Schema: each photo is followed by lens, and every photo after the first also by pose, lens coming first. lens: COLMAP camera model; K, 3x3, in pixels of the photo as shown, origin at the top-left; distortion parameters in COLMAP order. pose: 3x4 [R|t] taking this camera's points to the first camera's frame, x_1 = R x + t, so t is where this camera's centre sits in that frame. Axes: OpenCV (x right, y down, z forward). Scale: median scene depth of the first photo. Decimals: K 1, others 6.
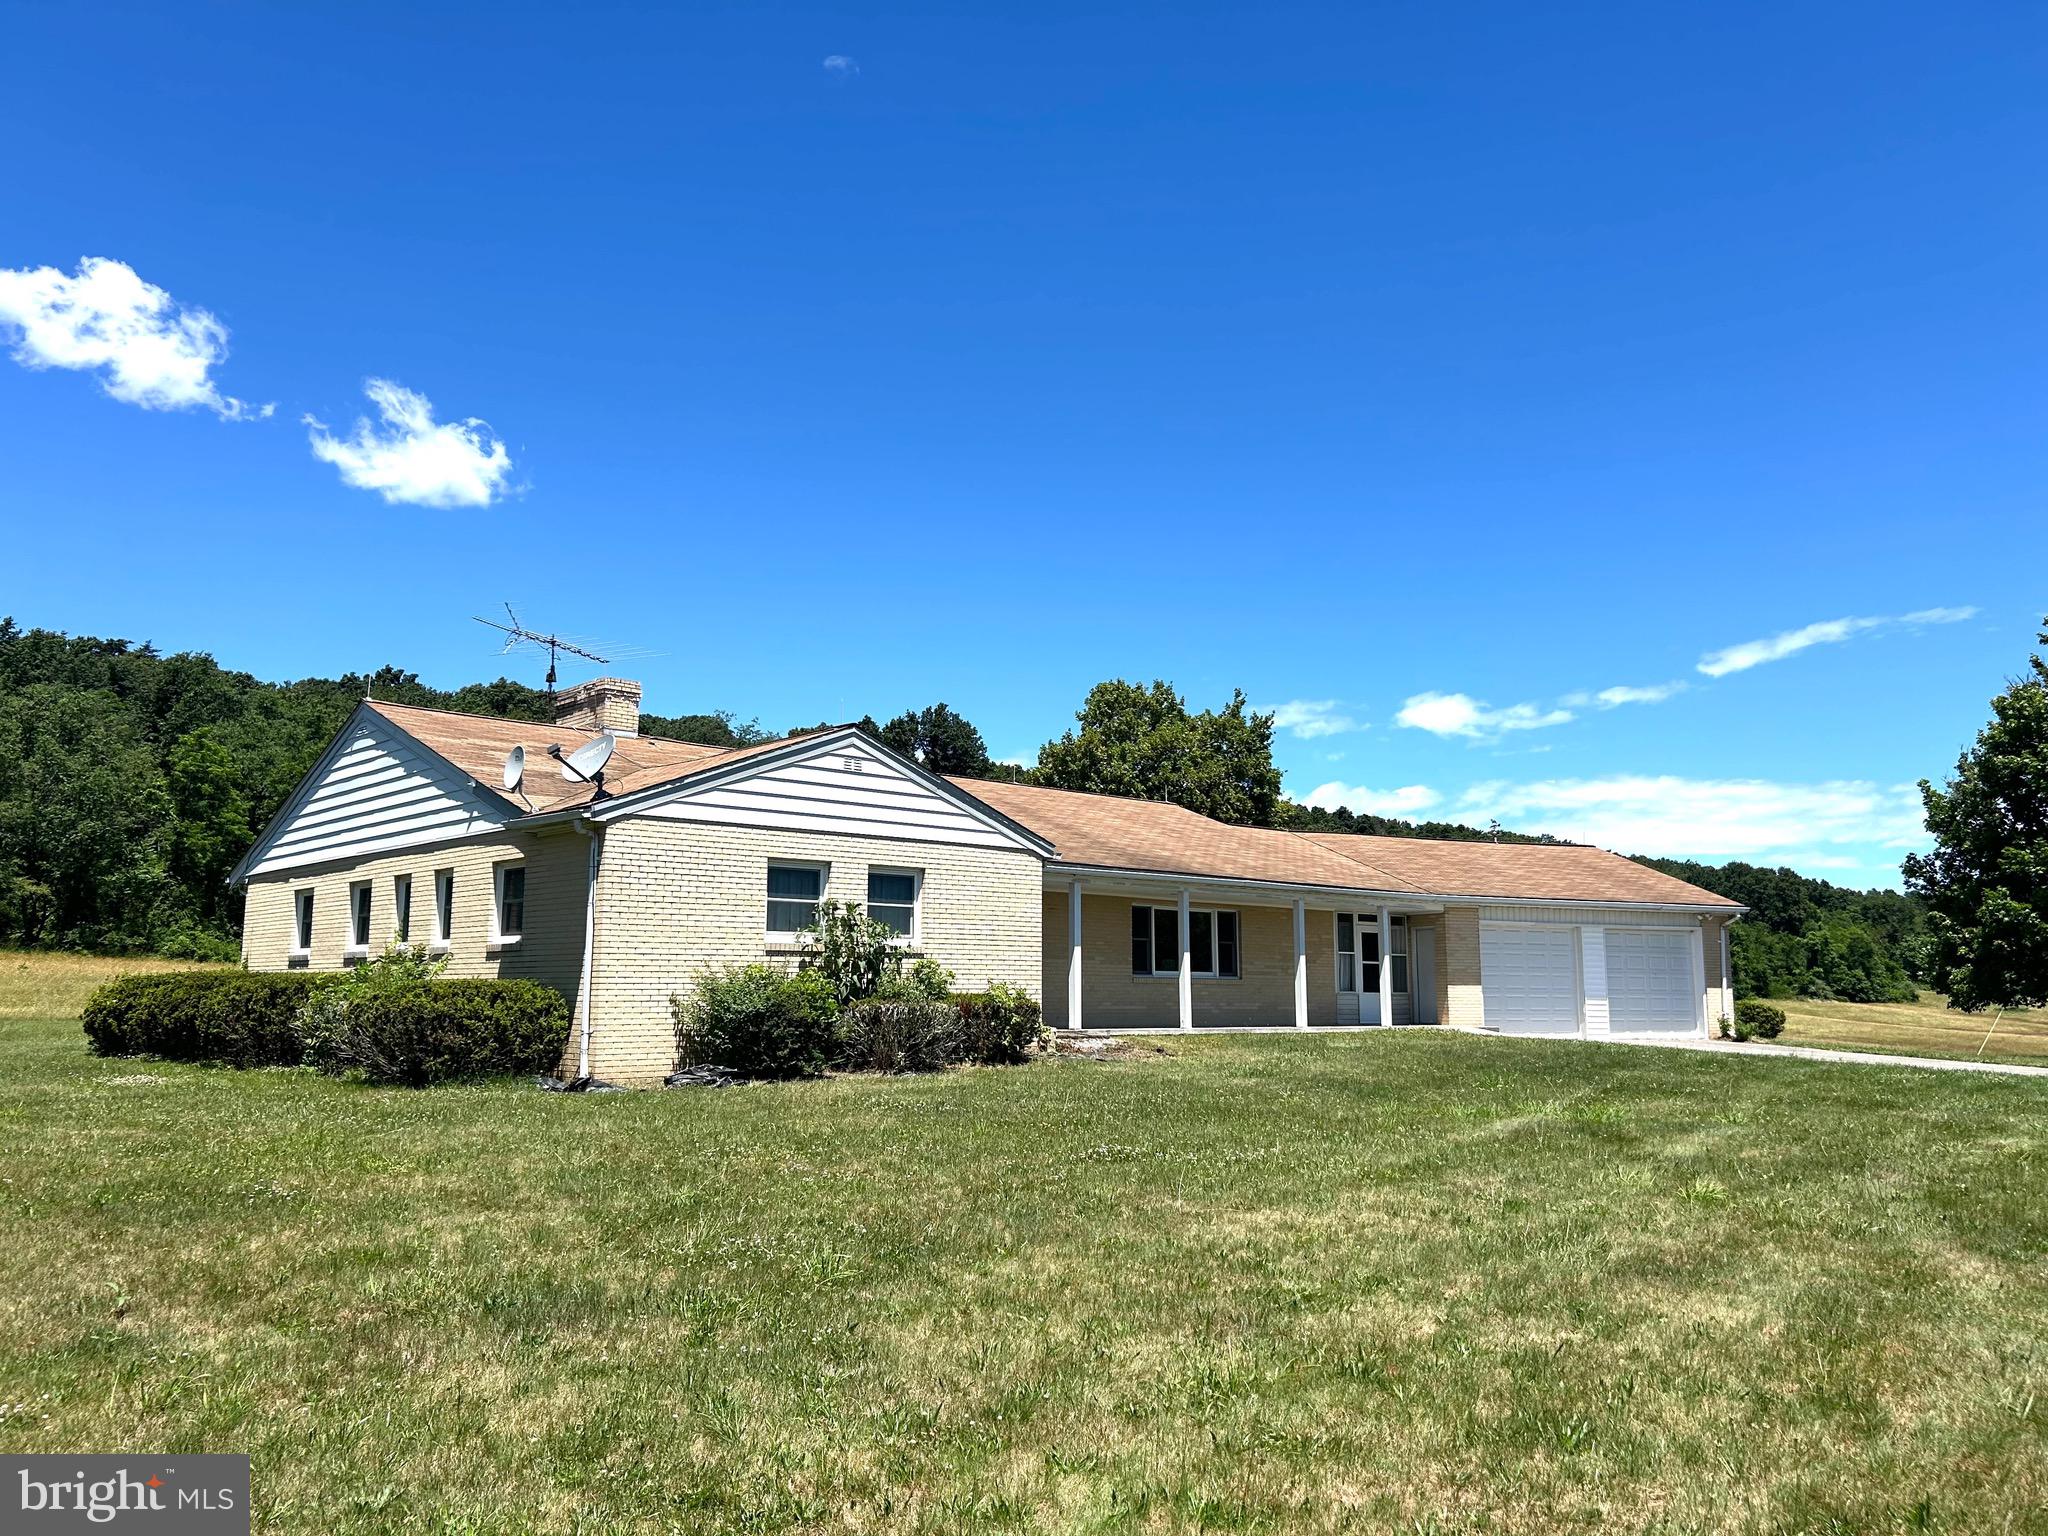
lens RADIAL K [[1560.7, 0, 1021.8], [0, 1560.7, 766.0], [0, 0, 1]] dist [0.009738, -0.000183]
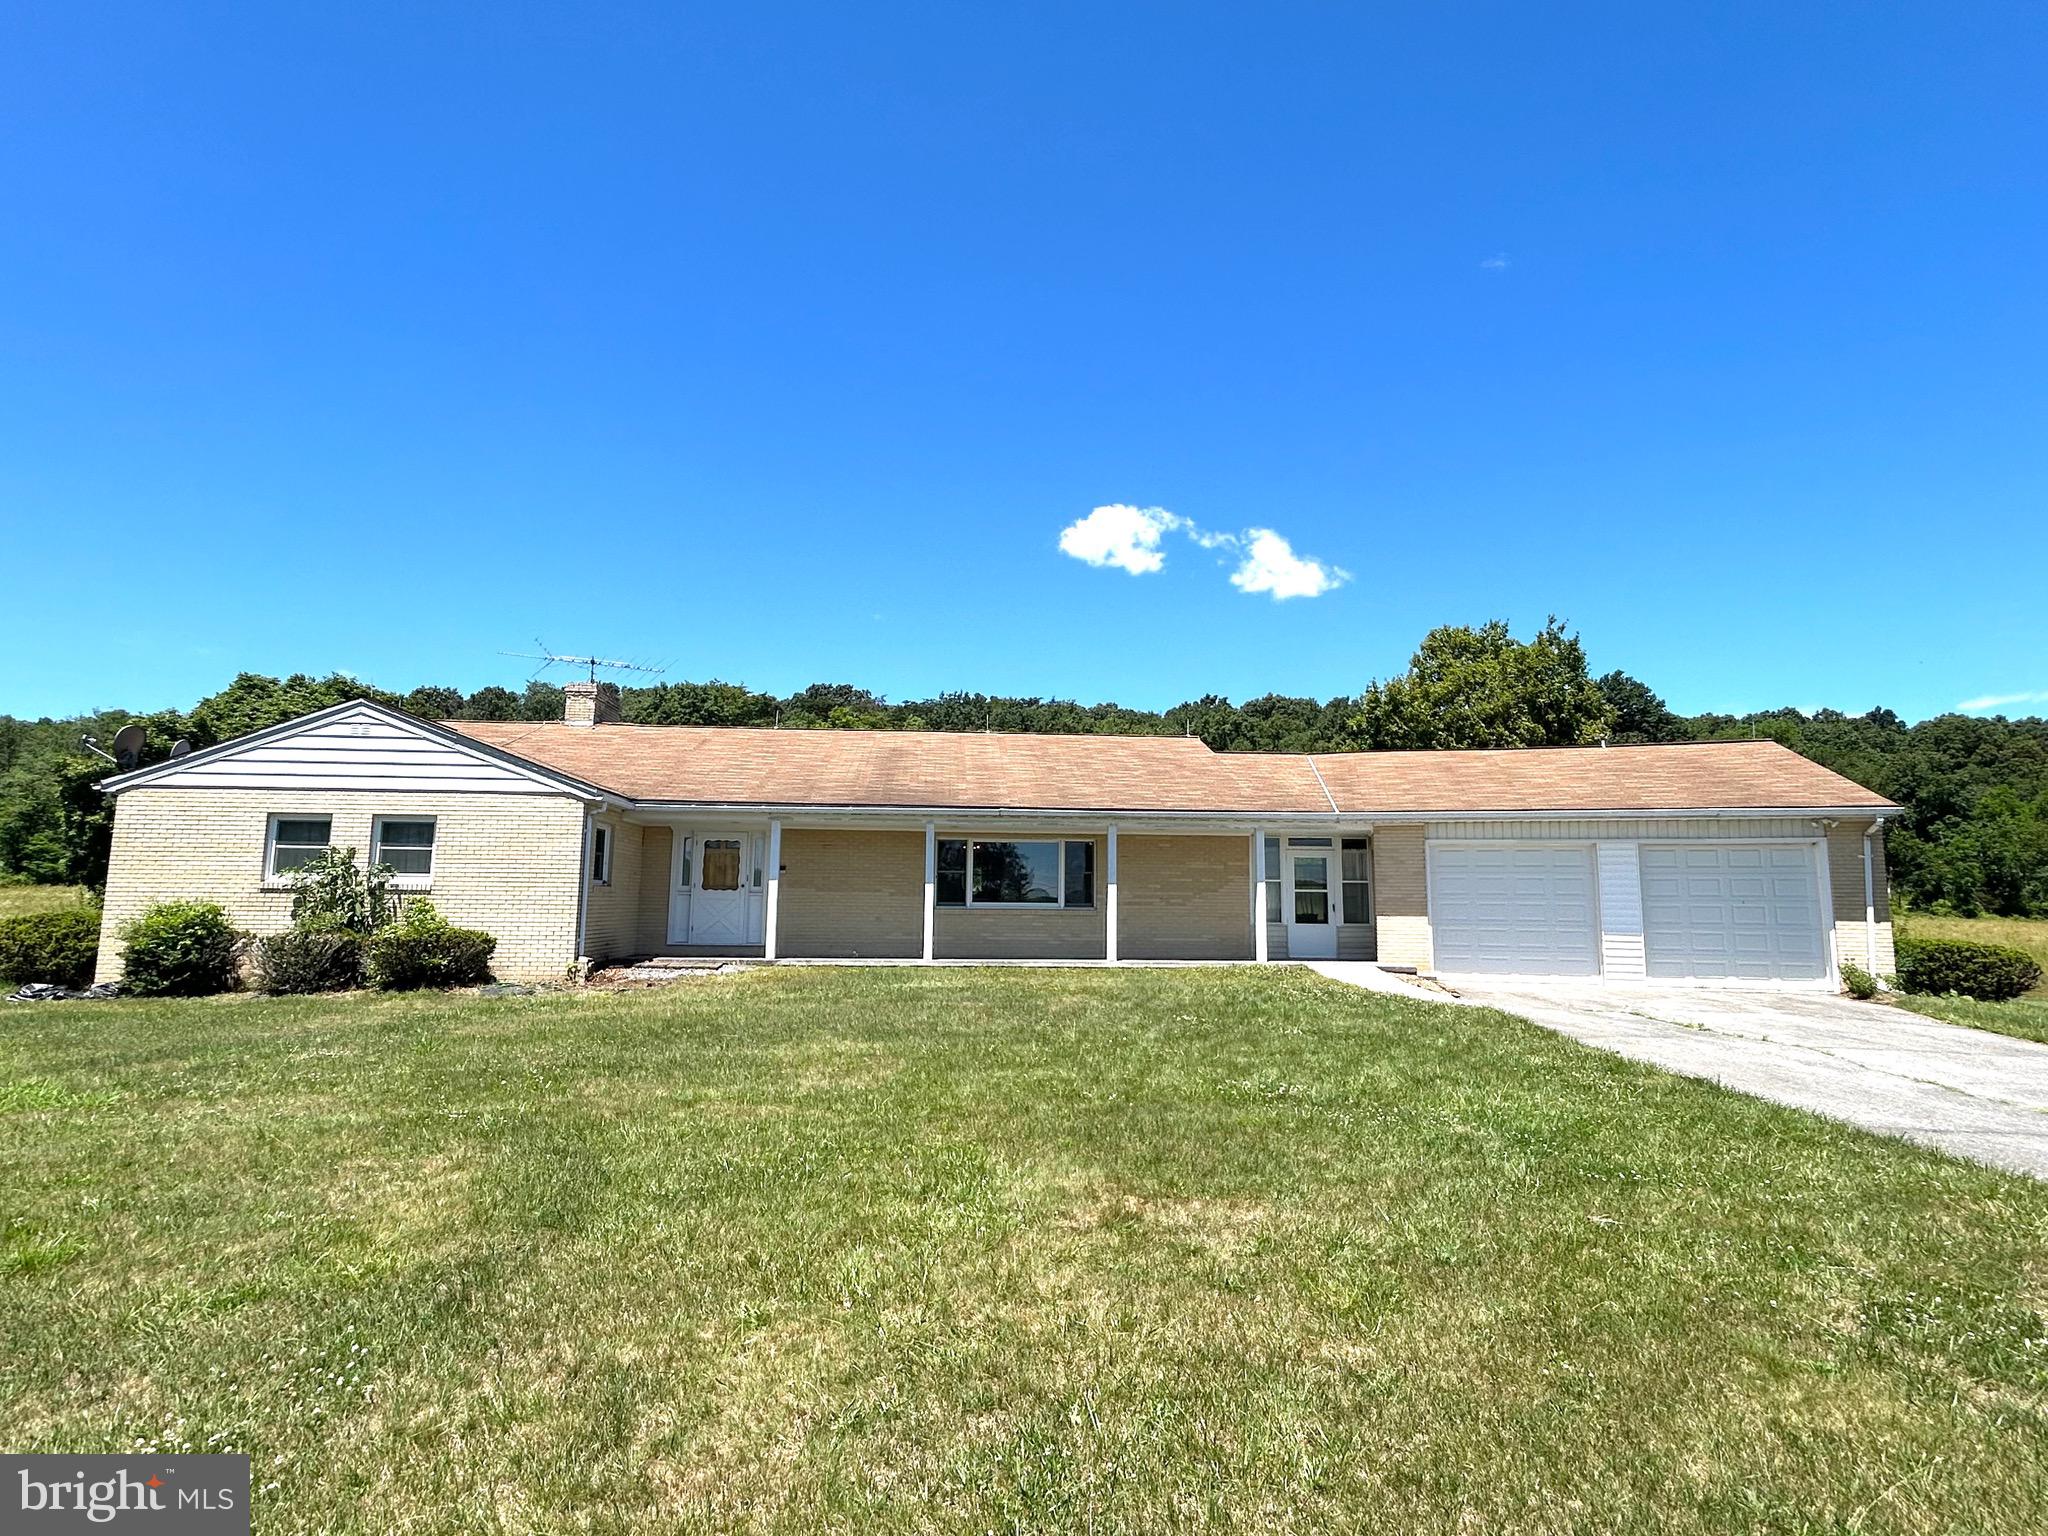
lens RADIAL K [[1103.0, 0, 1025.0], [0, 1103.0, 766.7], [0, 0, 1]] dist [-0.004678, -0.000650]
pose [[0.793327, -0.077972, -0.603782, 0.581627], [0.084198, 0.996286, -0.018030, 0.061787], [0.602946, -0.036534, 0.796945, 0.472841]]
